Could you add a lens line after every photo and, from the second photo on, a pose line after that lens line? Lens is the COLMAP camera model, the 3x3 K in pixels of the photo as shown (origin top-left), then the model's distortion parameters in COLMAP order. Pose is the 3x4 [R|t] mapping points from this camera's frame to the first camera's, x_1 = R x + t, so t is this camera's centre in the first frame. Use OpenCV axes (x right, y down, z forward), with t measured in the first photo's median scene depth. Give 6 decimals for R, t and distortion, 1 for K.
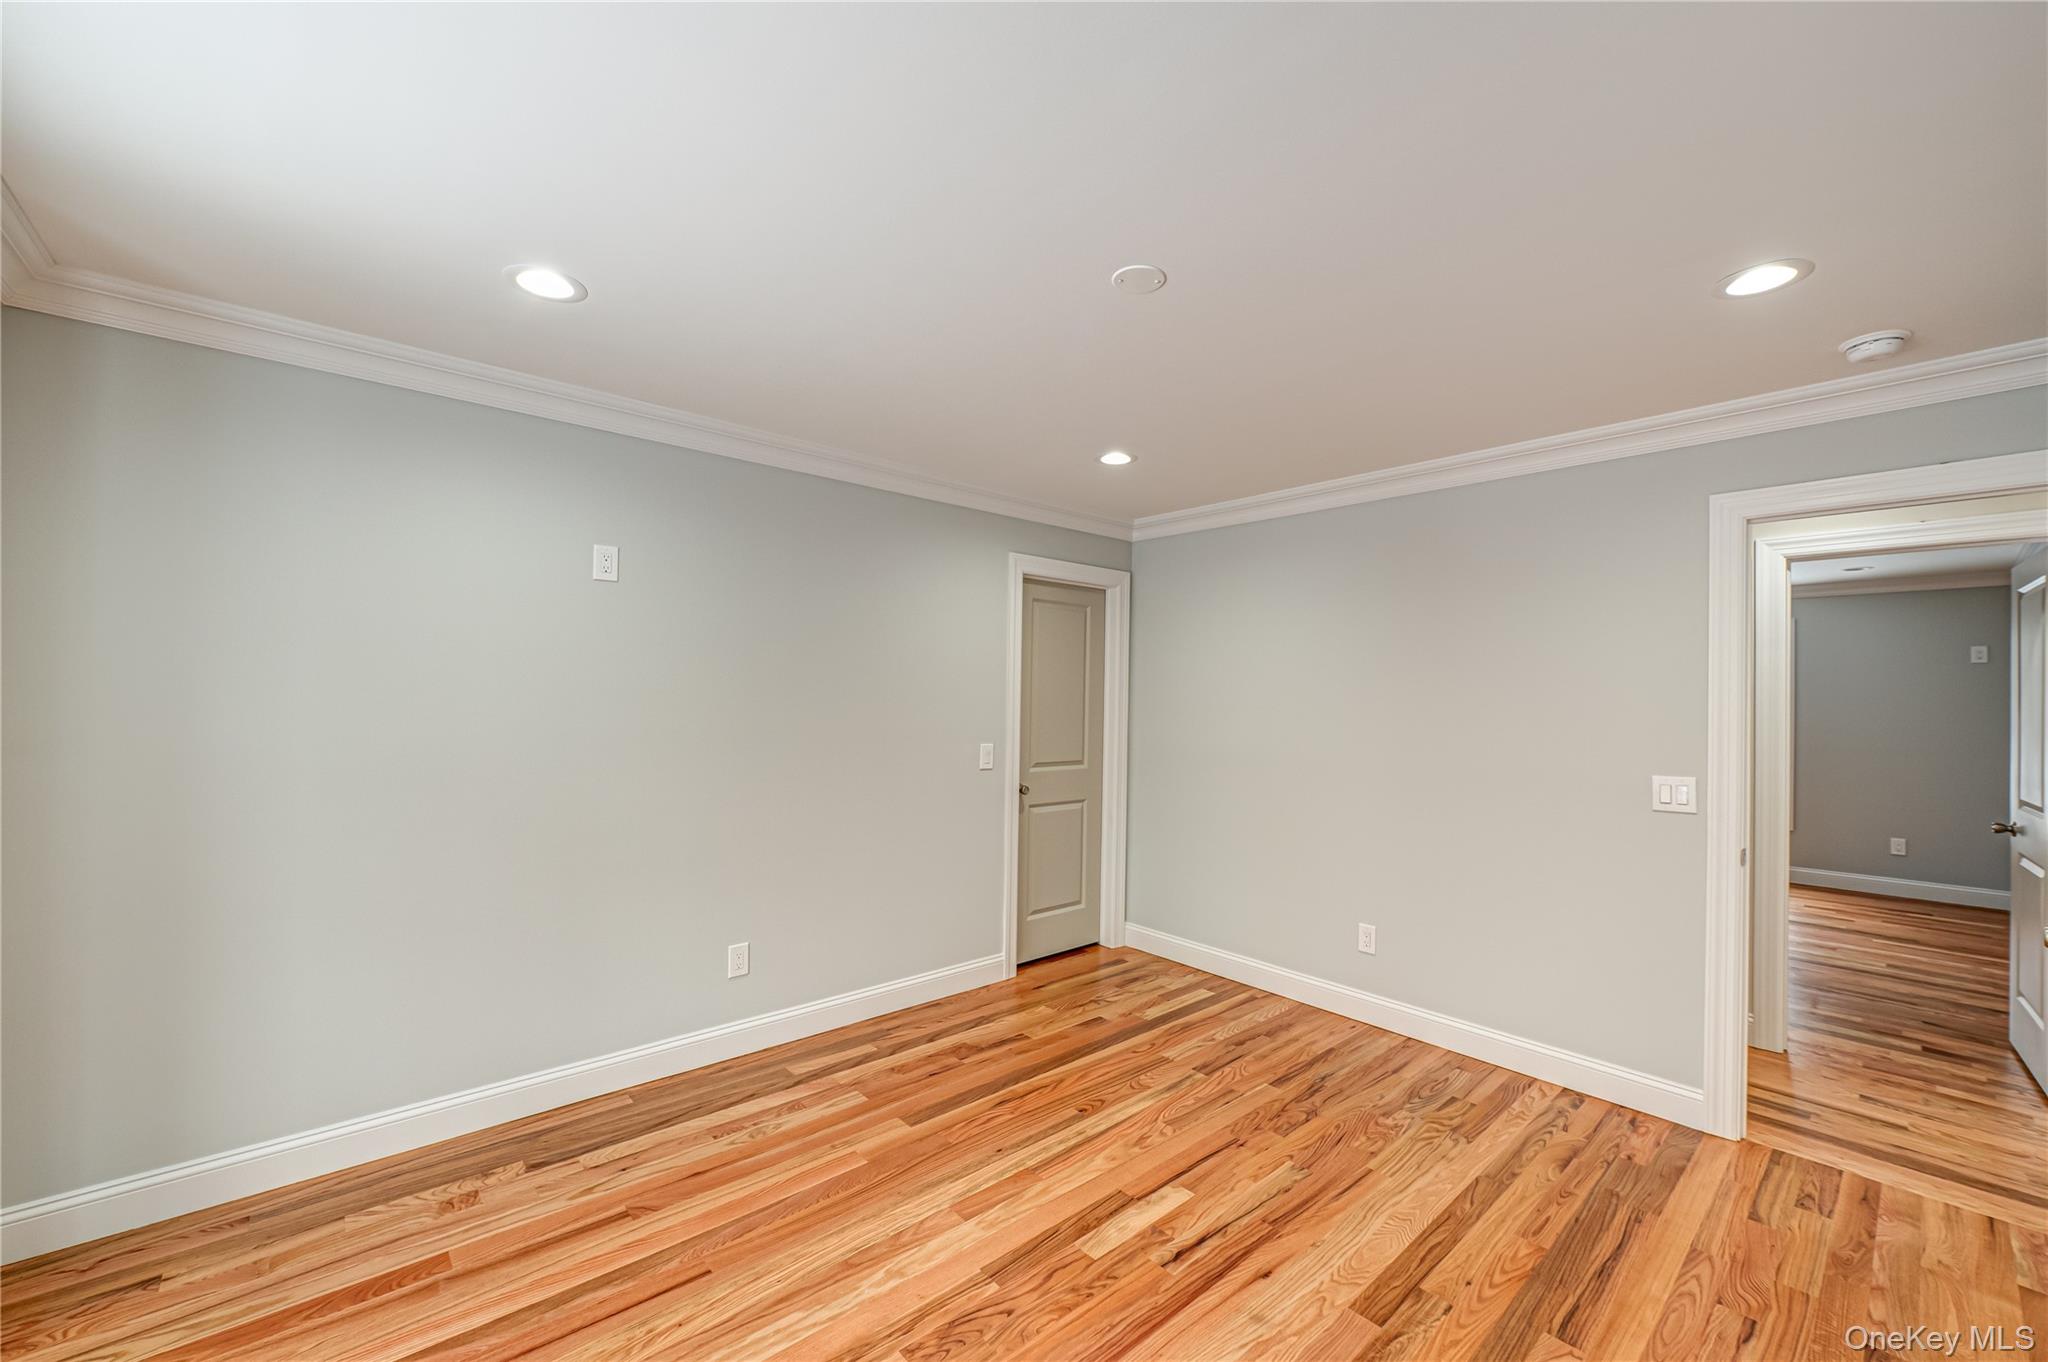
lens RADIAL K [[805.6, 0, 1025.8], [0, 805.6, 696.9], [0, 0, 1]] dist [-0.003477, -0.001627]
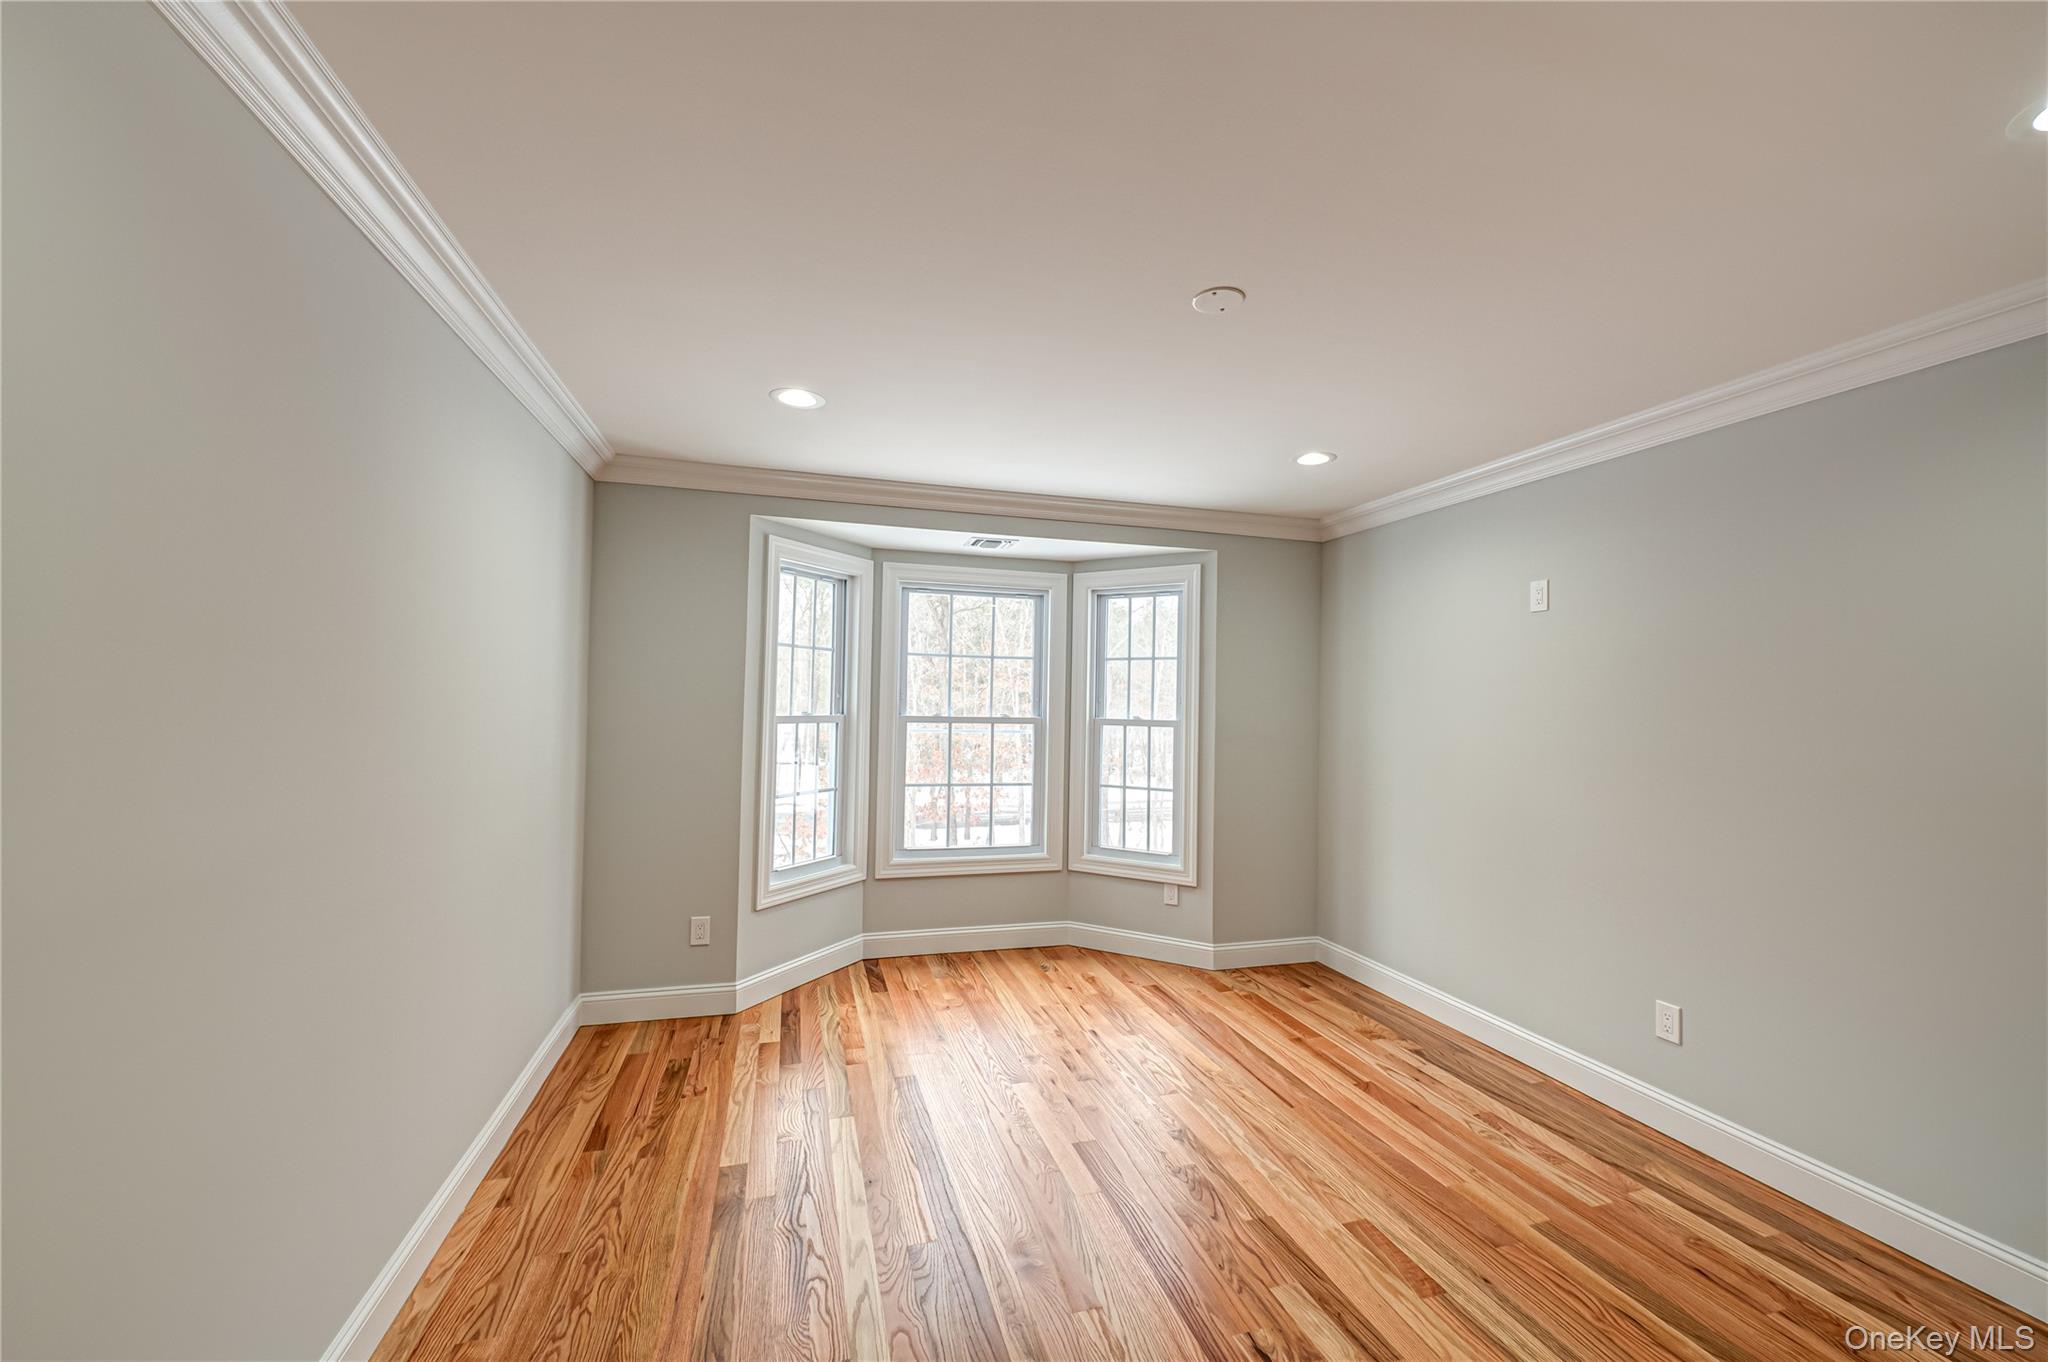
lens RADIAL K [[805.6, 0, 1031.0], [0, 805.6, 691.8], [0, 0, 1]] dist [-0.003477, -0.001627]
pose [[-0.418243, -0.030717, -0.907815, 0.914591], [-0.019771, 0.999499, -0.024710, 0.013348], [0.908120, 0.007613, -0.418641, 0.945554]]
